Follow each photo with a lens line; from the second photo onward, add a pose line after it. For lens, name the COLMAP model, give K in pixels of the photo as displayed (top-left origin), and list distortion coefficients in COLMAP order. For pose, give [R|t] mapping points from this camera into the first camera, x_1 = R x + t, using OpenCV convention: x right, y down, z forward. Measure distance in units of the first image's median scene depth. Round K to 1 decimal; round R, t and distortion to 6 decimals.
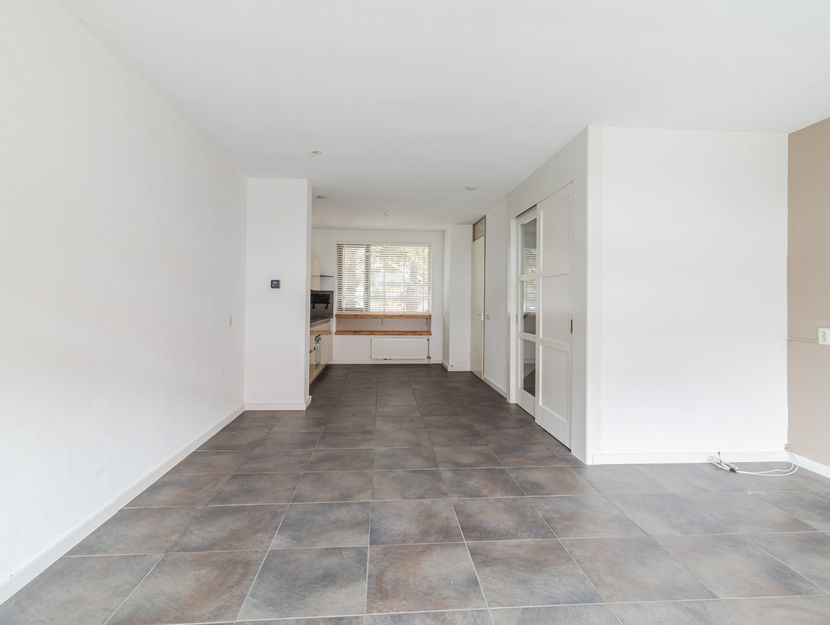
lens RADIAL K [[475.4, 0, 416.7], [0, 475.4, 307.8], [0, 0, 1]] dist [0.007209, -0.001564]
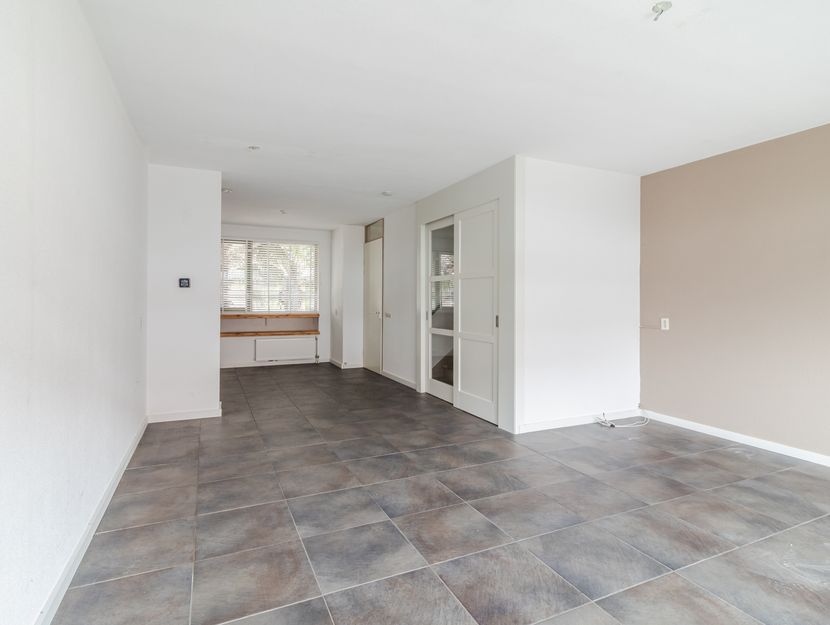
lens RADIAL K [[475.4, 0, 440.4], [0, 475.4, 312.1], [0, 0, 1]] dist [0.007209, -0.001564]
pose [[0.928082, -0.014771, 0.372083, -0.272497], [0.010164, 0.999846, 0.014341, -0.002130], [-0.372237, -0.009528, 0.928089, -0.055339]]
